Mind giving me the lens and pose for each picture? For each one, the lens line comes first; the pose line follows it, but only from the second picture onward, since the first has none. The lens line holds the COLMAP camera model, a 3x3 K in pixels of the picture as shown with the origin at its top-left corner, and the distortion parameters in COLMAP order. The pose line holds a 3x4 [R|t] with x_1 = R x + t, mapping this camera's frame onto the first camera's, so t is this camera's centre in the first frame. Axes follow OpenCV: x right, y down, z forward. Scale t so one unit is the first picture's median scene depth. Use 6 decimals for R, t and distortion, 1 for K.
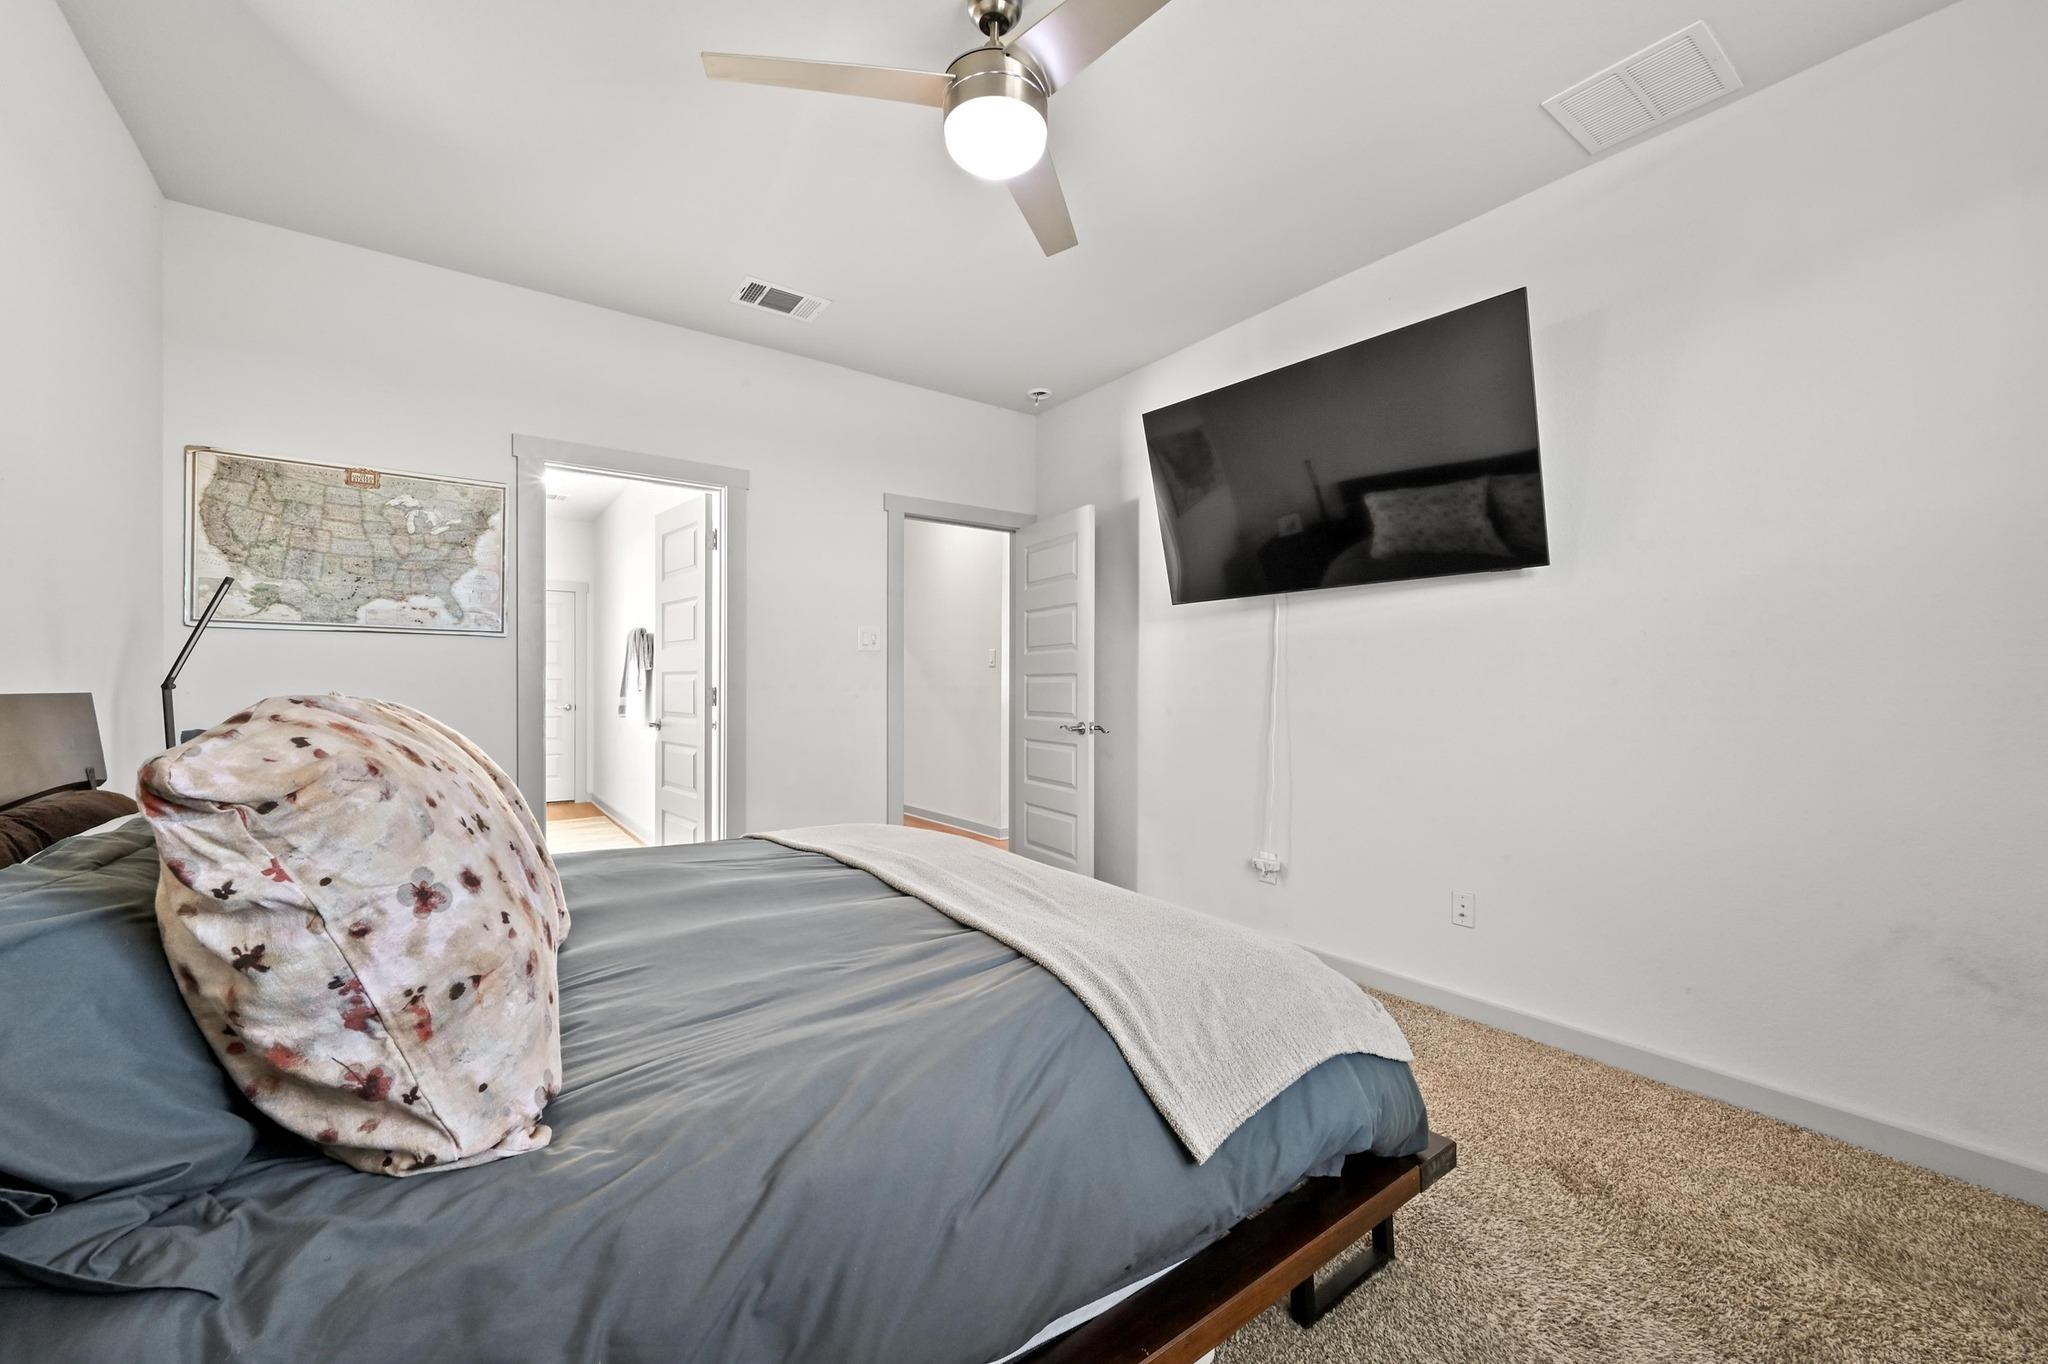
lens RADIAL K [[813.0, 0, 1029.1], [0, 813.0, 682.1], [0, 0, 1]] dist [0.001641, 0.001339]
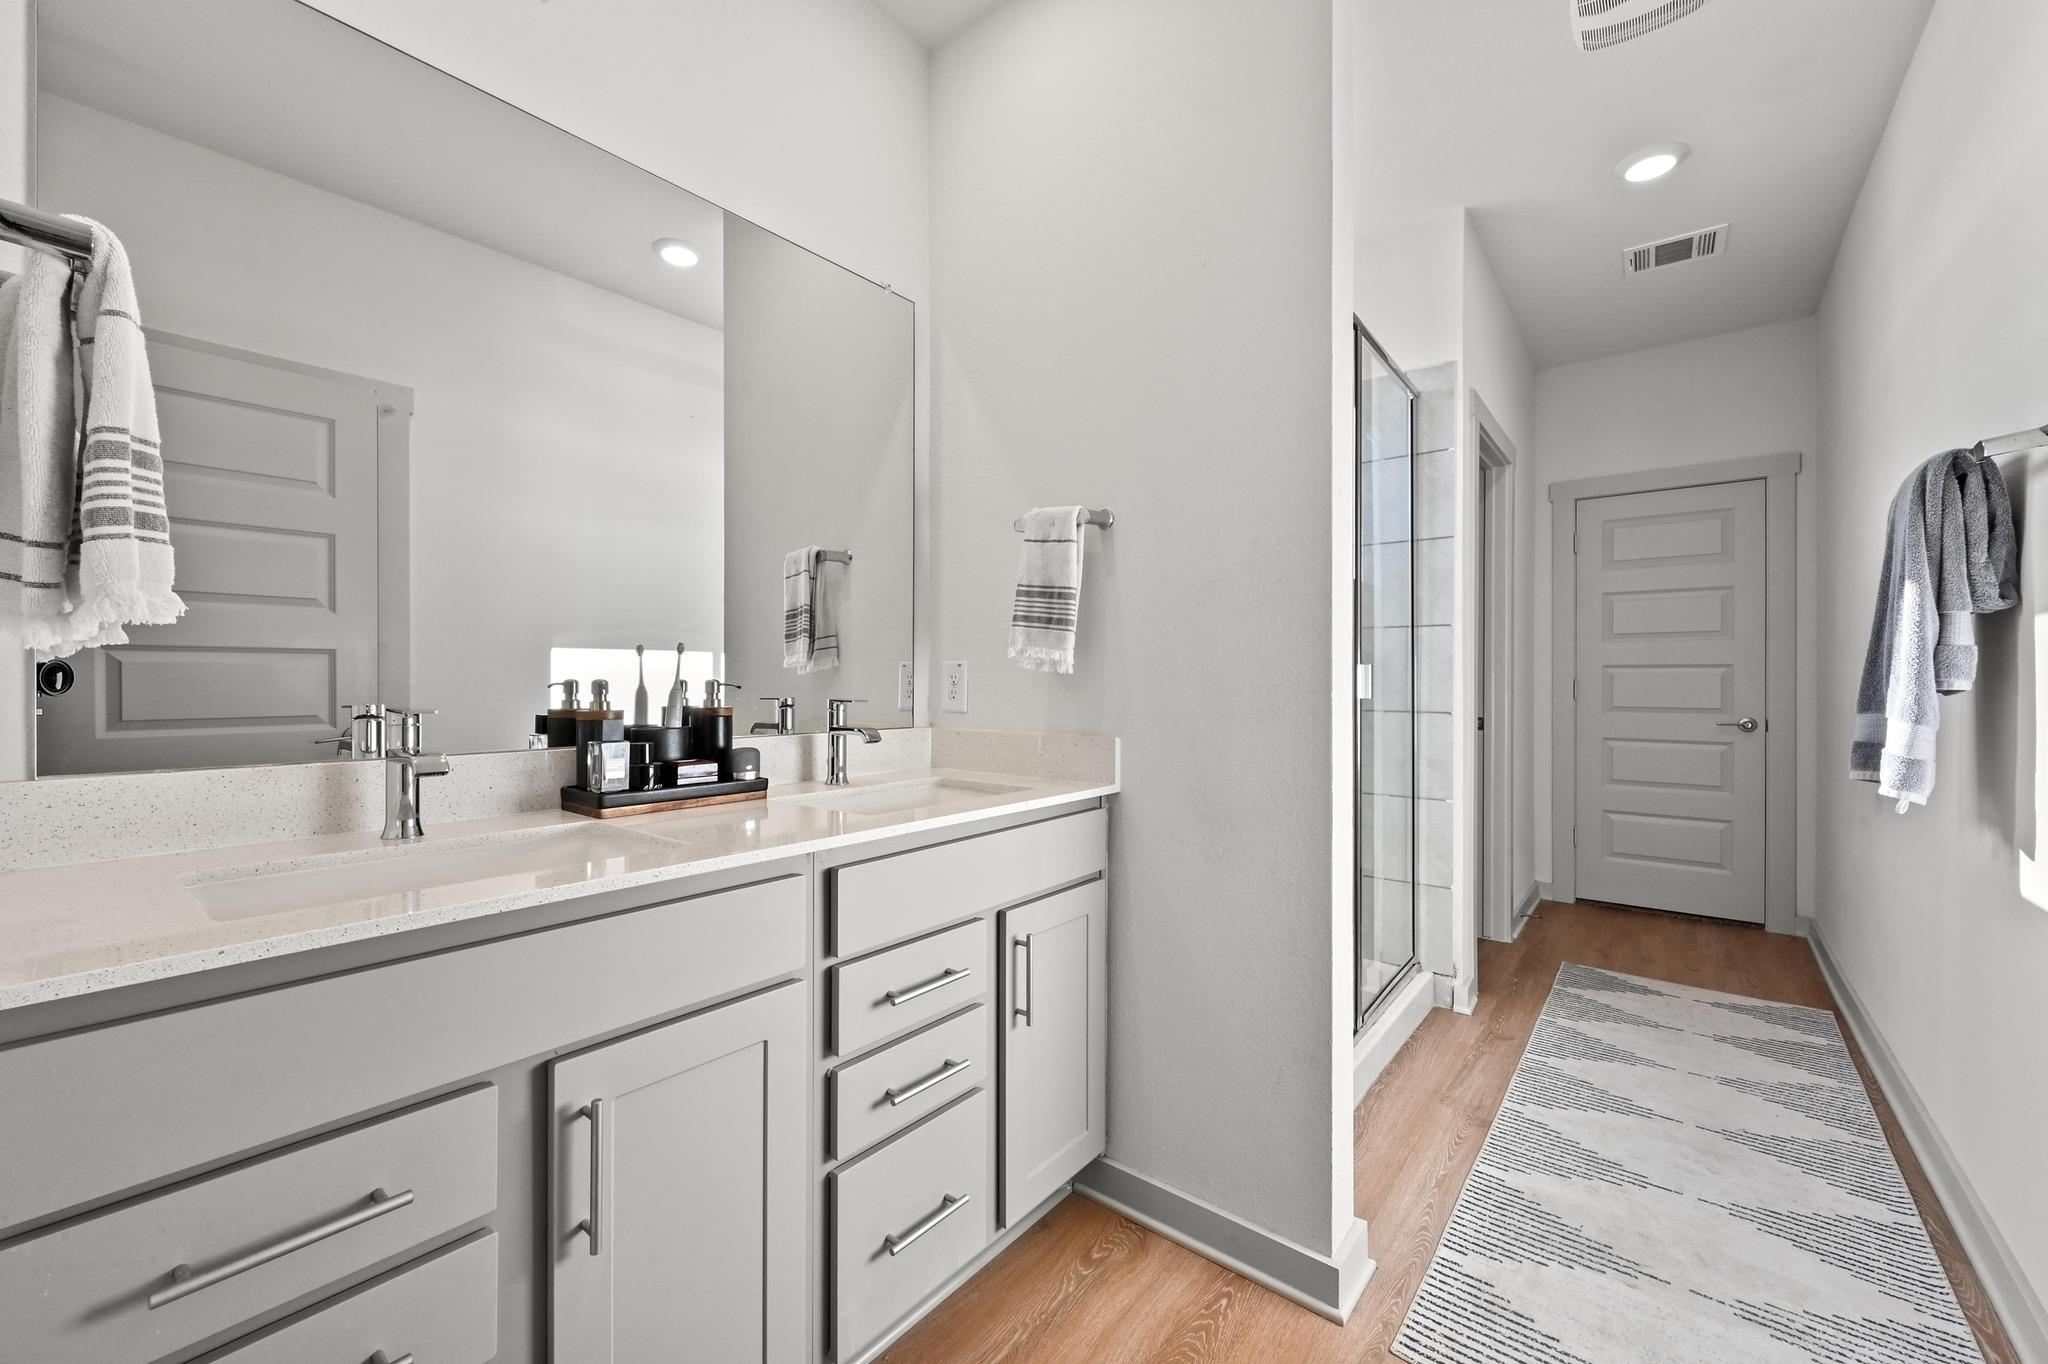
lens RADIAL K [[813.0, 0, 1022.5], [0, 813.0, 684.4], [0, 0, 1]] dist [0.001641, 0.001339]
pose [[0.267394, 0.005221, -0.963573, -0.303391], [-0.002142, 0.999986, 0.004824, 0.006741], [0.963585, 0.000774, 0.267402, 0.639854]]
